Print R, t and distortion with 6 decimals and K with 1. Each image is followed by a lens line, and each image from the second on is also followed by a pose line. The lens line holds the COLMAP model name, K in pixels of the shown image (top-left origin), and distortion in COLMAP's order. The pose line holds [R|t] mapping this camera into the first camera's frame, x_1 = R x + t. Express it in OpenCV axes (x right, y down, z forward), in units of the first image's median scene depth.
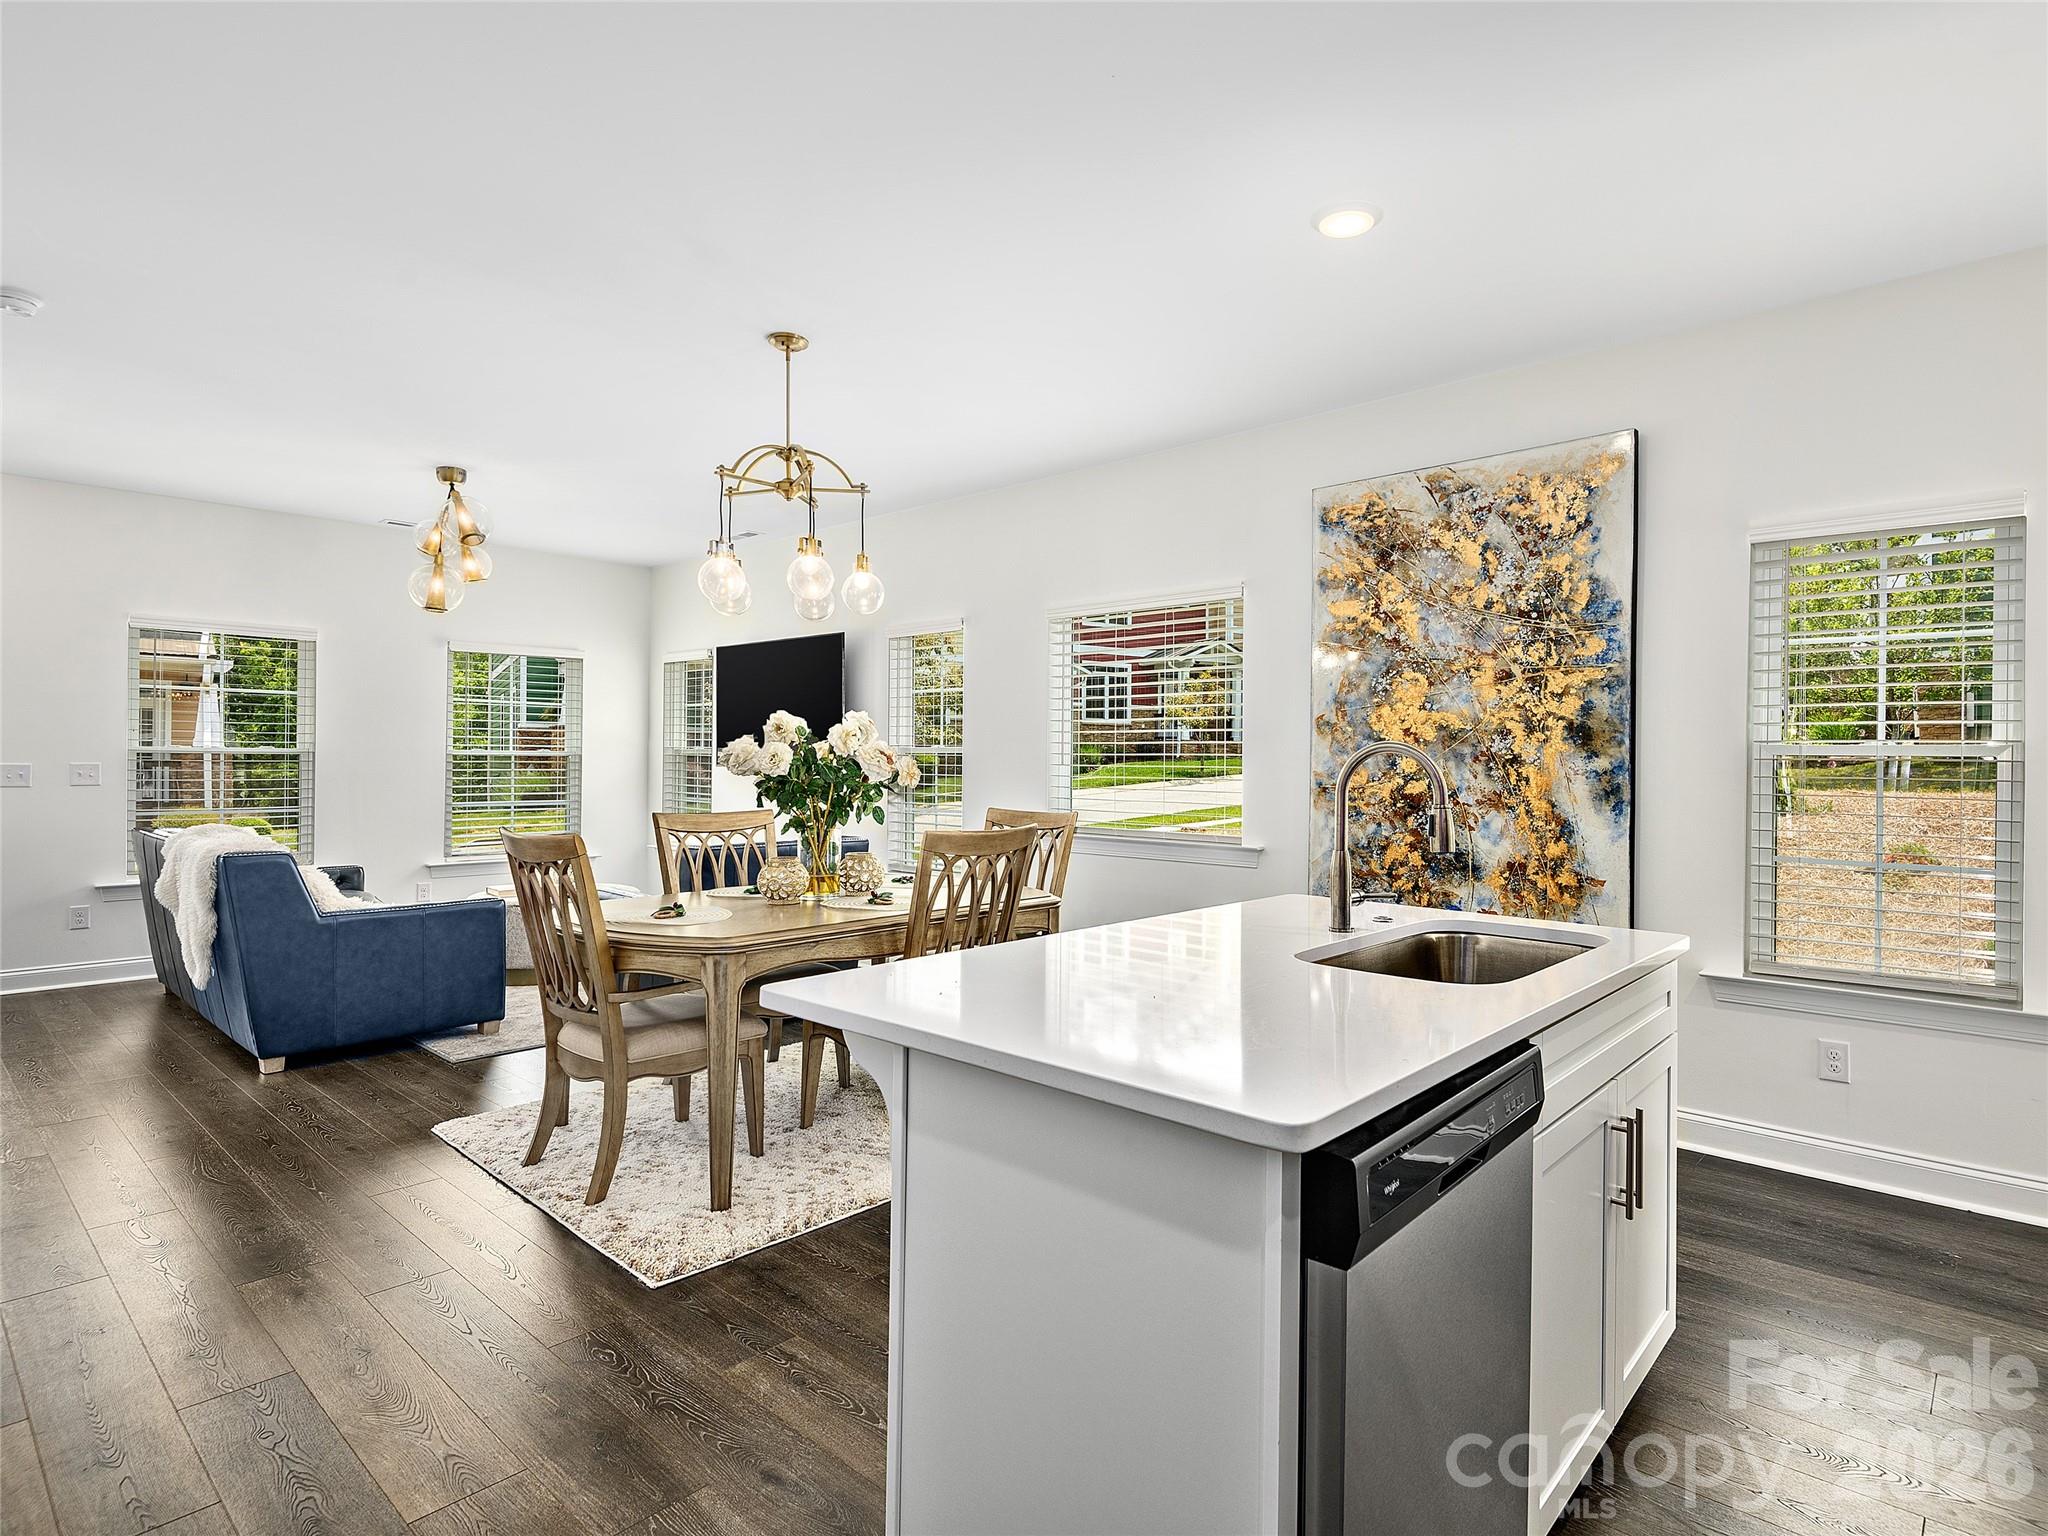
lens RADIAL K [[1073.4, 0, 1013.2], [0, 1073.4, 751.7], [0, 0, 1]] dist [-0.001040, -0.000317]
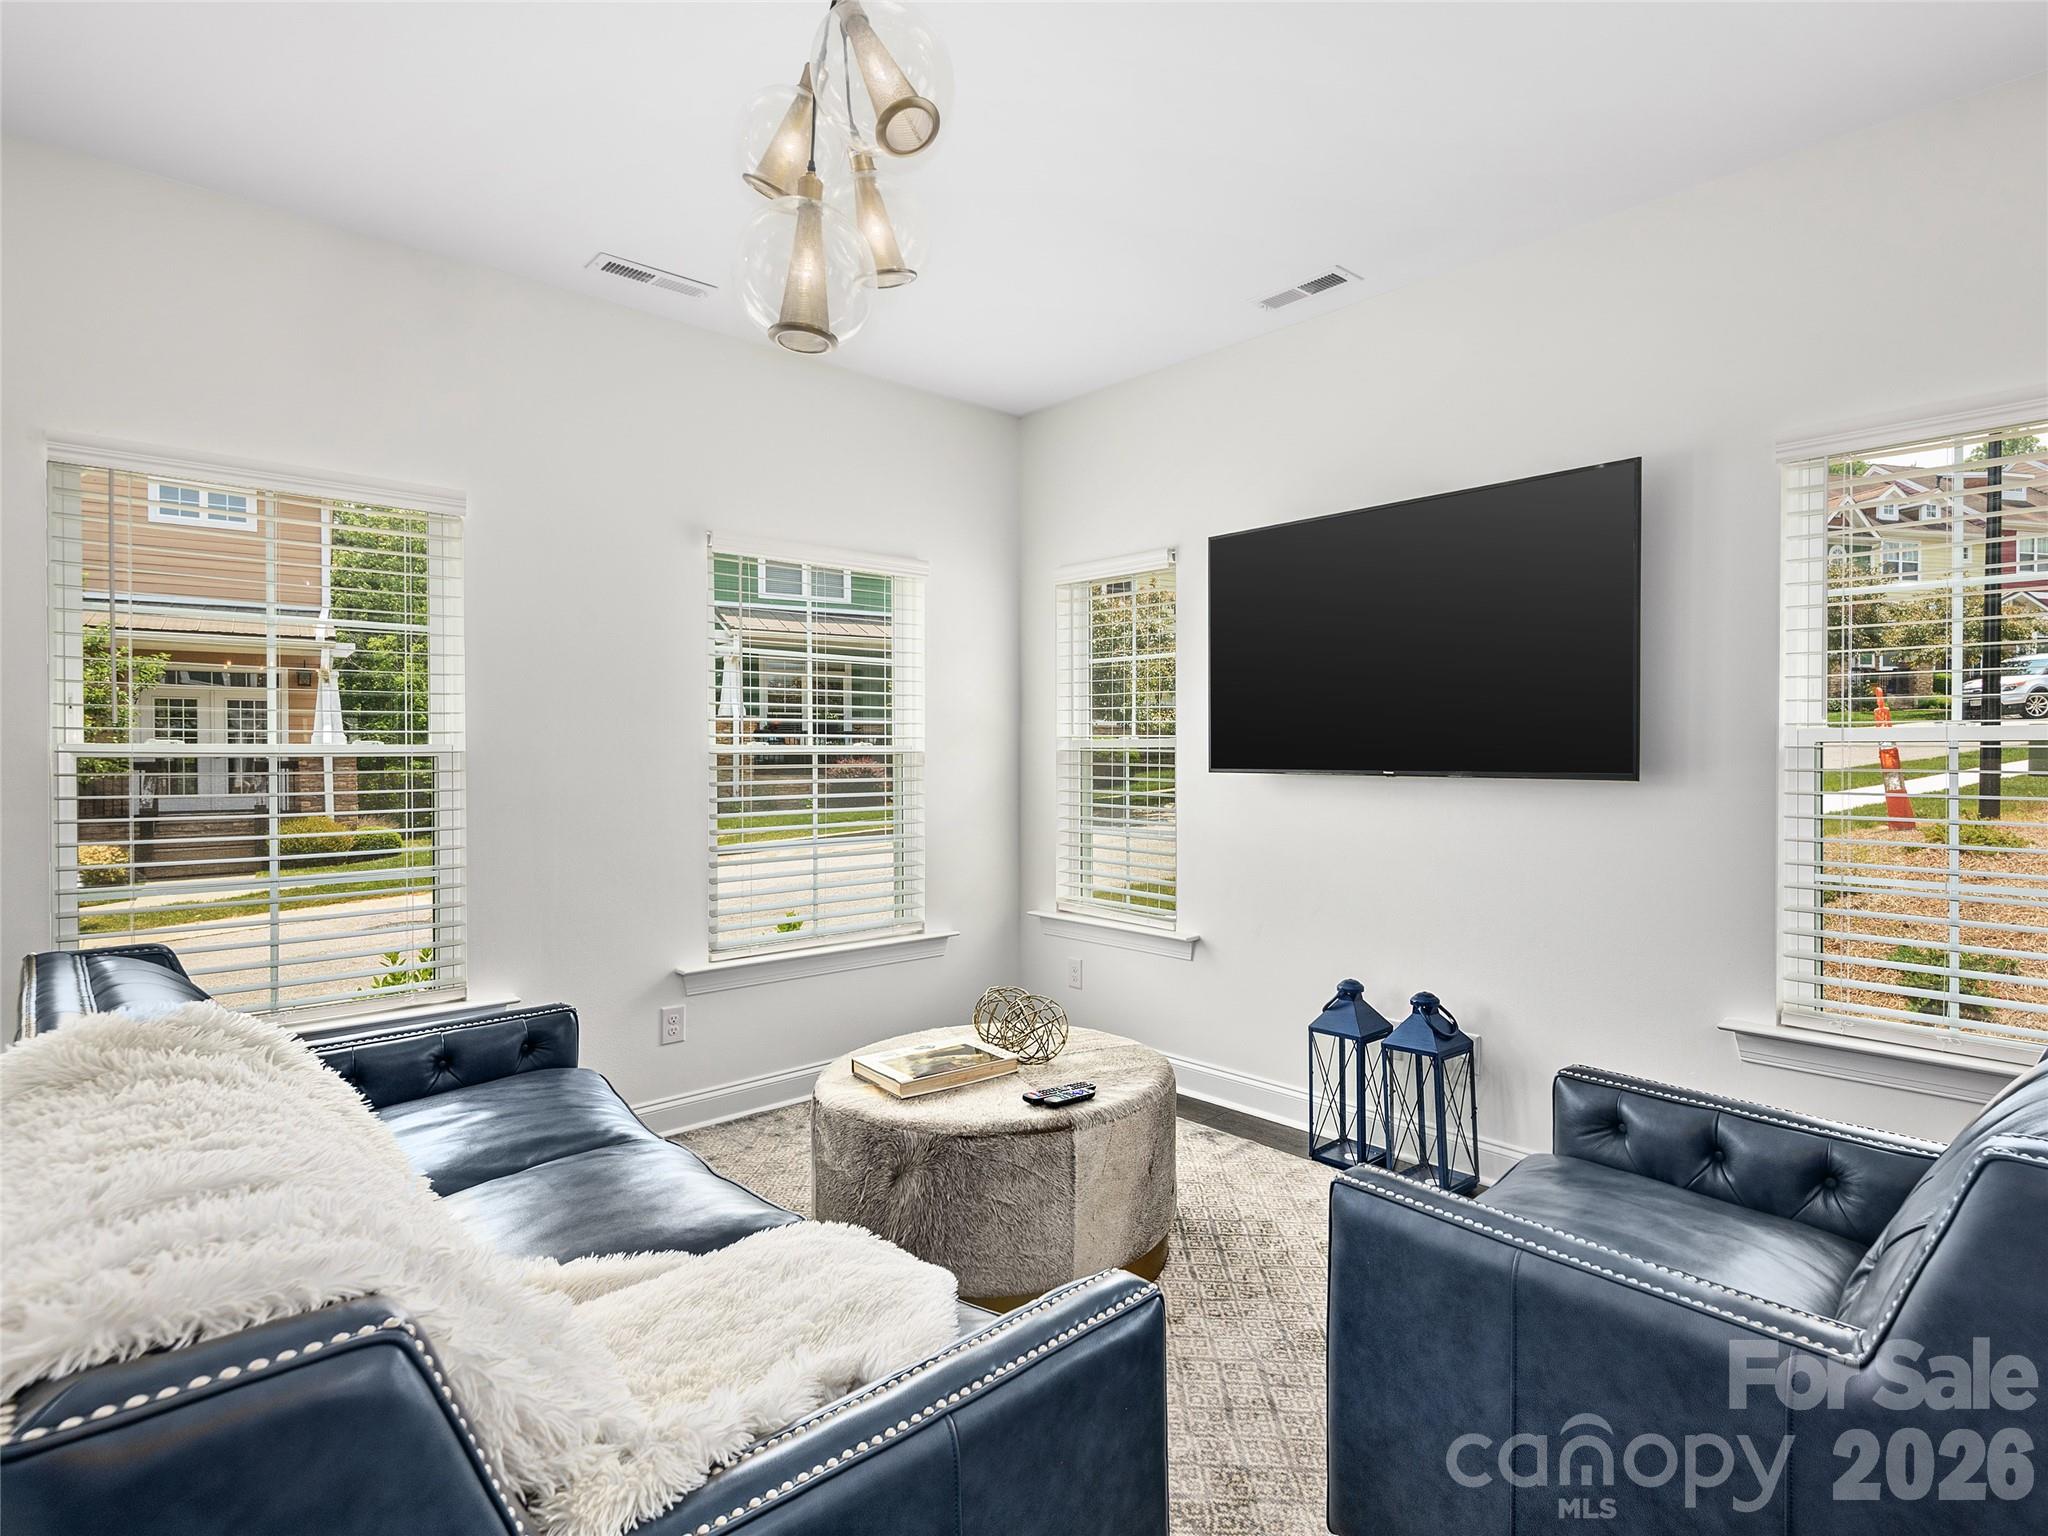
lens RADIAL K [[1065.0, 0, 1020.9], [0, 1065.0, 731.2], [0, 0, 1]] dist [0.001805, 0.000105]
pose [[0.996493, -0.011394, -0.082893, -0.307892], [0.010158, 0.999831, -0.015318, 0.001644], [0.083054, 0.014422, 0.996441, 0.462406]]
